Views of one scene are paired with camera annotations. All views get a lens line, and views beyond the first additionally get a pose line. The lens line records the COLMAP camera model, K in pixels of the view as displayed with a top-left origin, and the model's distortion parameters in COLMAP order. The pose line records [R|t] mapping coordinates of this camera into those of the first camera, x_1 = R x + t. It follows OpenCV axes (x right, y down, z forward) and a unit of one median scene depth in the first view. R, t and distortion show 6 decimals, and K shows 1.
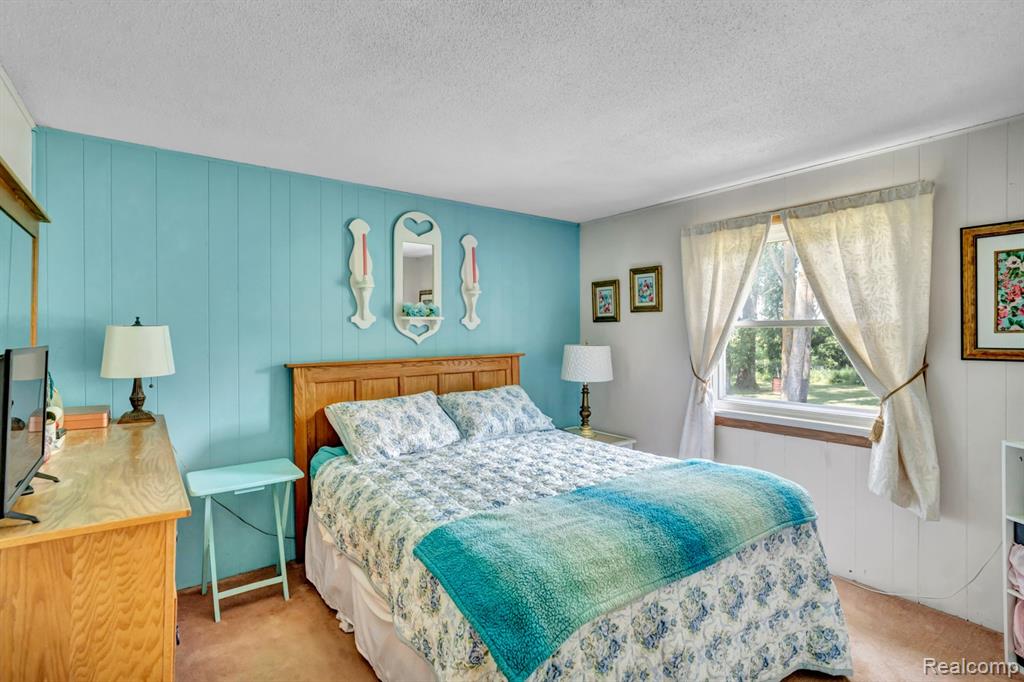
lens RADIAL K [[493.1, 0, 512.2], [0, 493.1, 337.1], [0, 0, 1]] dist [-0.013682, 0.003315]
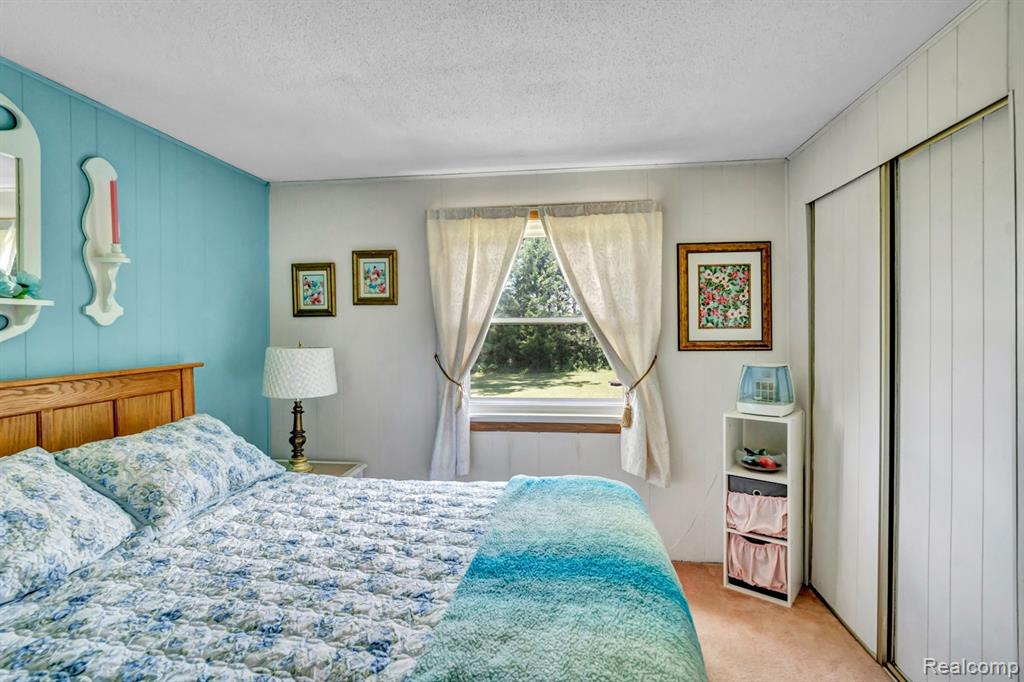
lens RADIAL K [[493.1, 0, 516.0], [0, 493.1, 334.9], [0, 0, 1]] dist [-0.013682, 0.003315]
pose [[0.697897, -0.008709, 0.716145, -0.188309], [0.010886, 0.999940, 0.001552, -0.000291], [-0.716115, 0.006713, 0.697950, 0.322029]]
